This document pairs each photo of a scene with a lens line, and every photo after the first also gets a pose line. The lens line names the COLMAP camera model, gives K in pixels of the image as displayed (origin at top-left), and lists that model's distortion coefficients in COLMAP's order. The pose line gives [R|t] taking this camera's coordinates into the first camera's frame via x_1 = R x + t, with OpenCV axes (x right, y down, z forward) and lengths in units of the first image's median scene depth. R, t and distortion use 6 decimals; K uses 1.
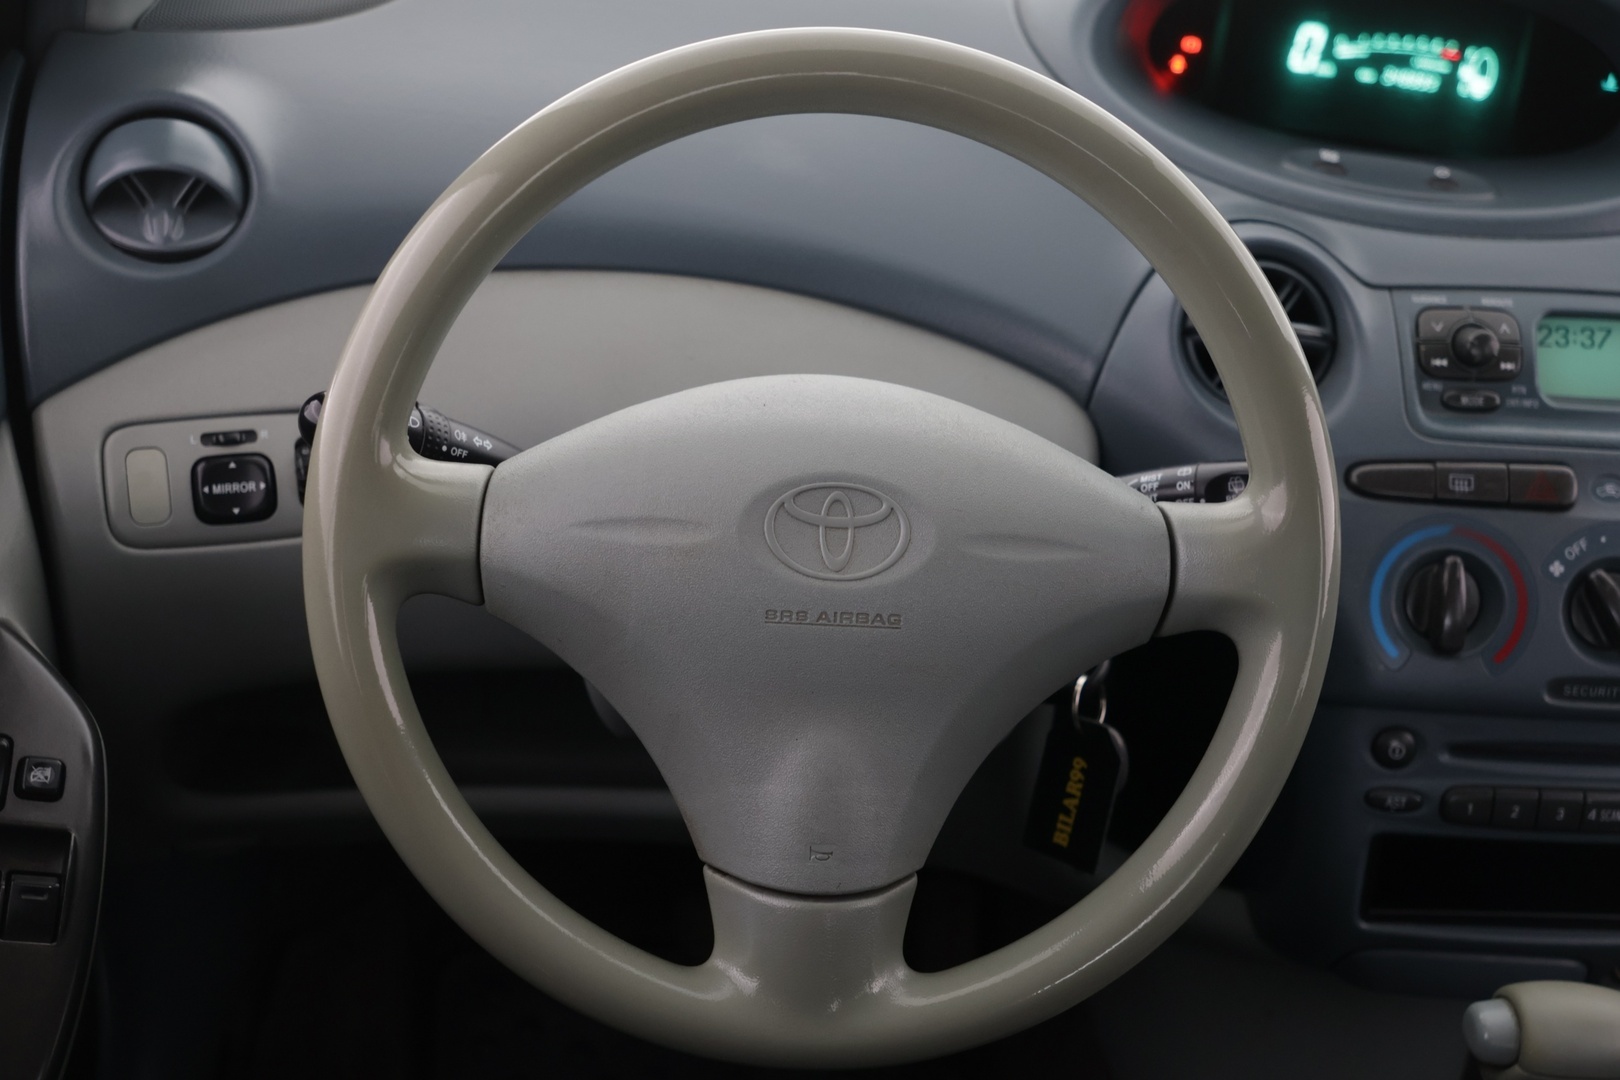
lens RADIAL K [[2269.2, 0, 795.8], [0, 2269.2, 531.0], [0, 0, 1]] dist [0.047878, 0.000000]
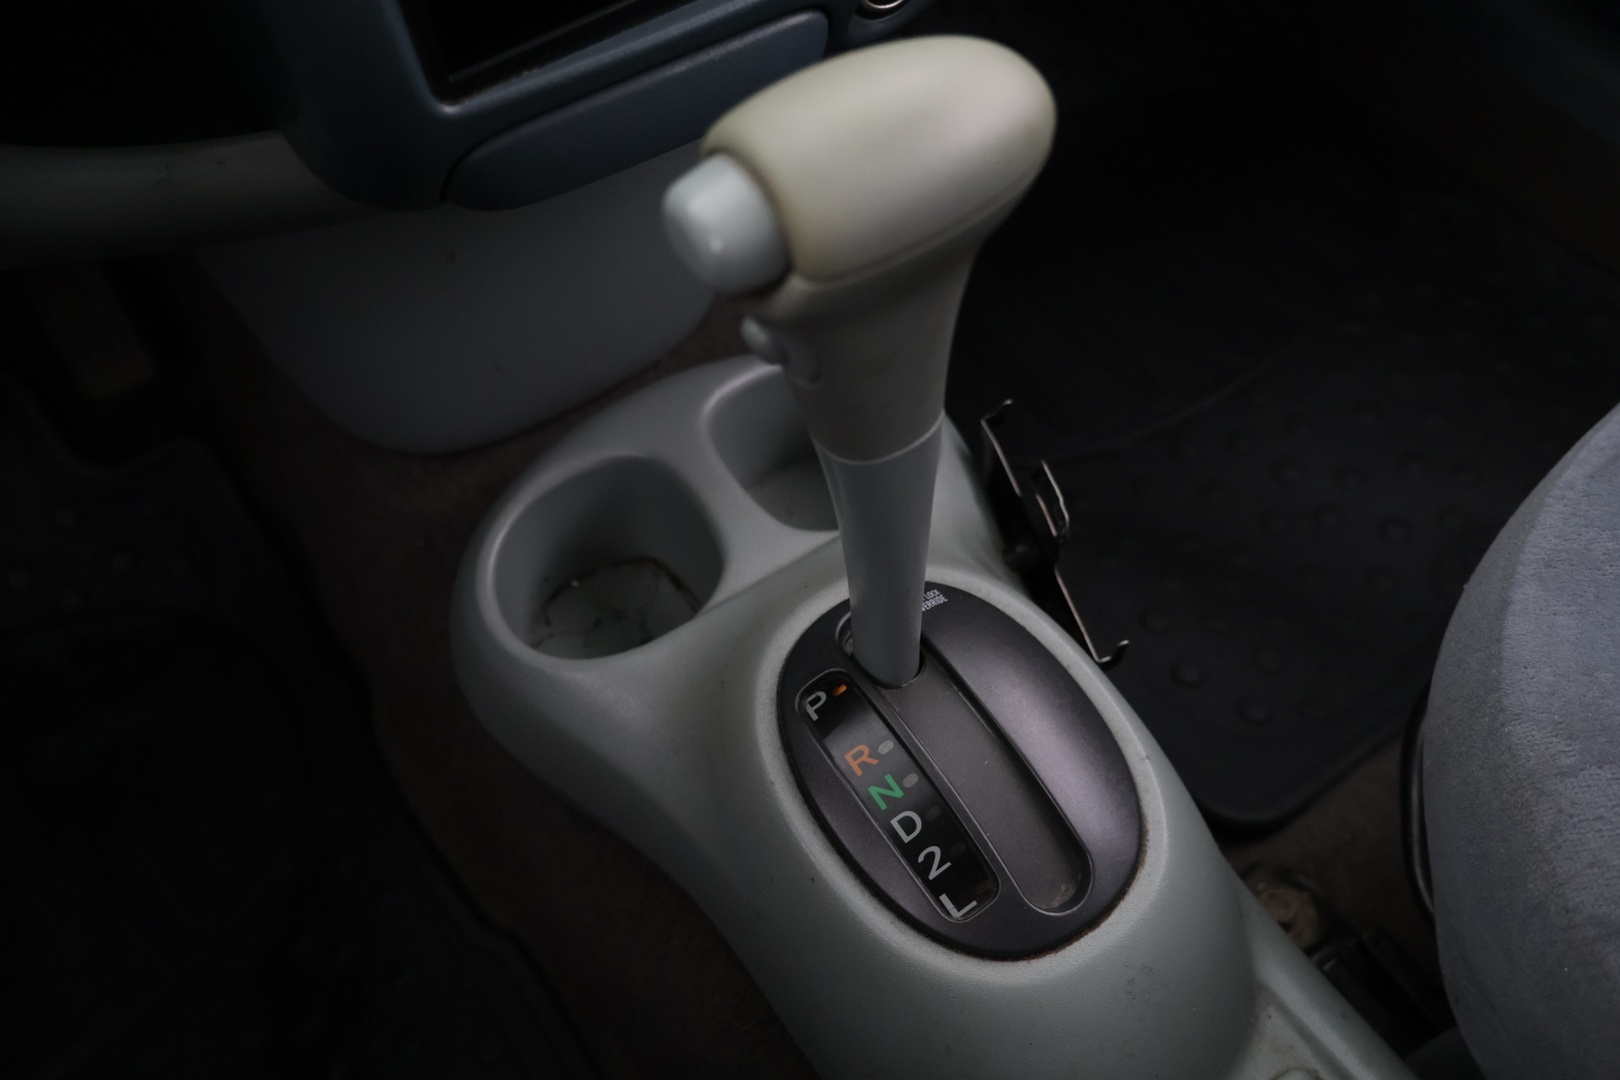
lens RADIAL K [[1545.3, 0, 823.1], [0, 1545.3, 540.7], [0, 0, 1]] dist [-0.002413, 0.000000]
pose [[0.858032, -0.475879, 0.193184, 0.220870], [0.340566, 0.808731, 0.479551, 0.117857], [-0.384442, -0.345678, 0.855985, 0.664580]]
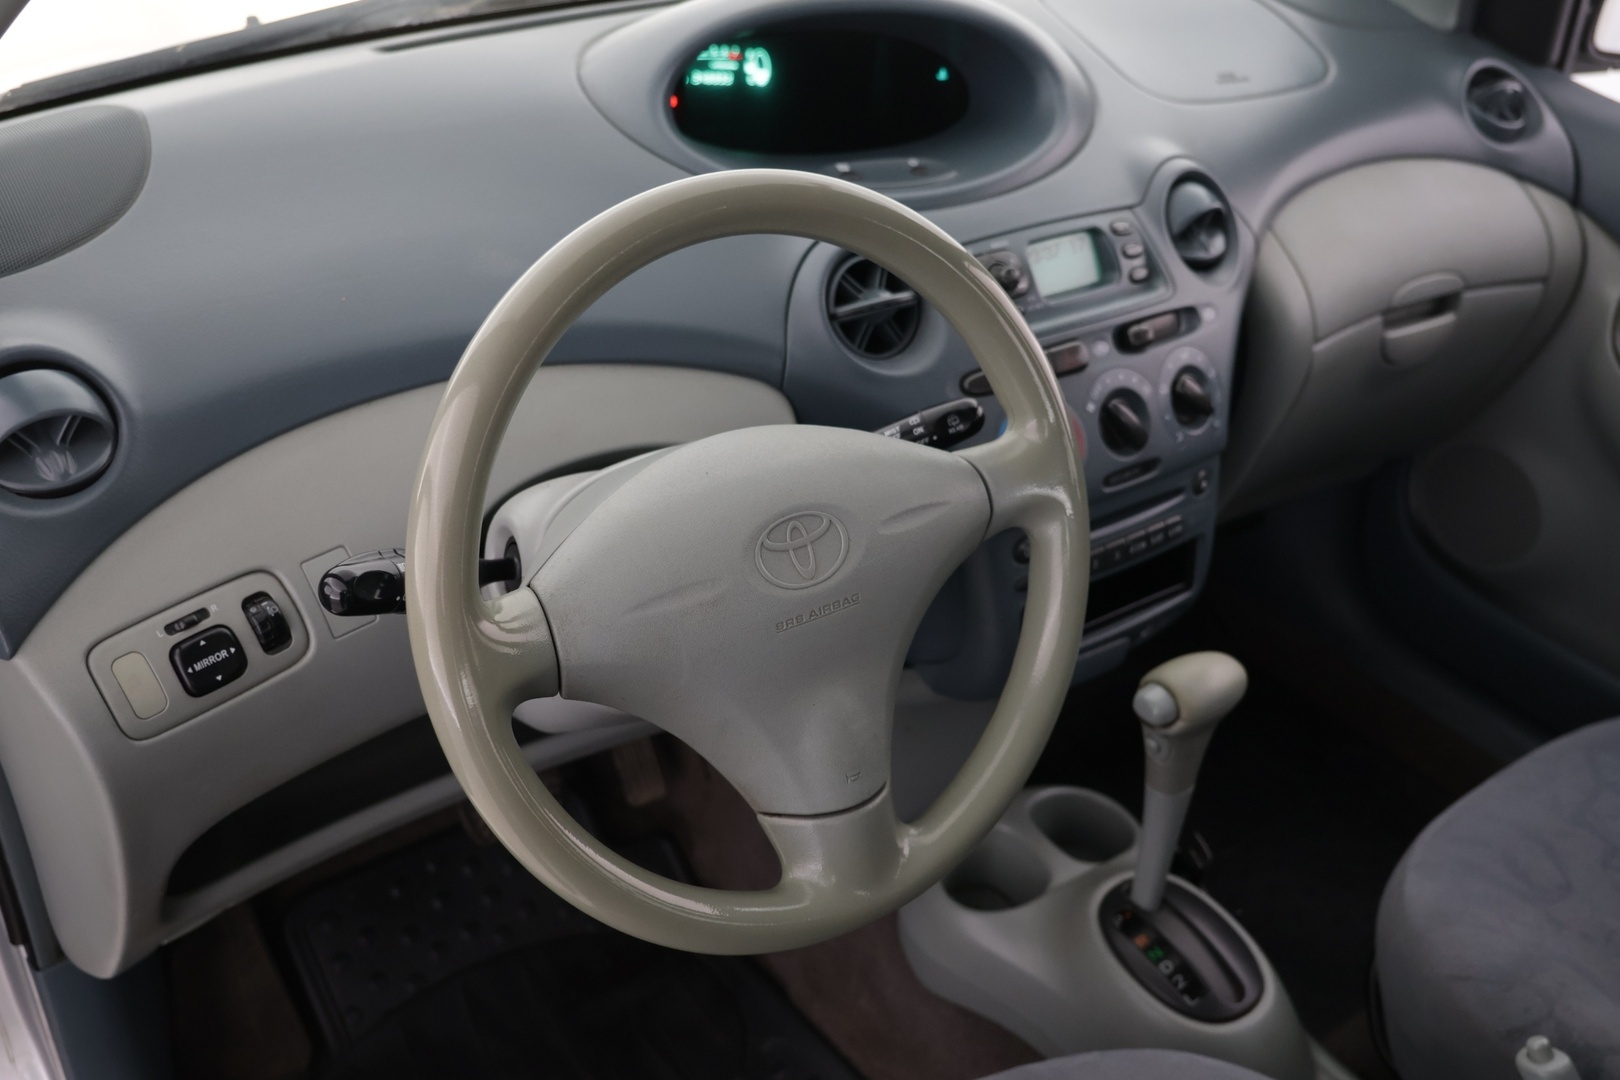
lens RADIAL K [[1545.3, 0, 822.6], [0, 1545.3, 524.1], [0, 0, 1]] dist [-0.002413, 0.000000]
pose [[0.856796, -0.313332, 0.409541, -0.280414], [0.266148, 0.948961, 0.169227, -0.136552], [-0.441663, -0.035994, 0.896459, 0.146736]]
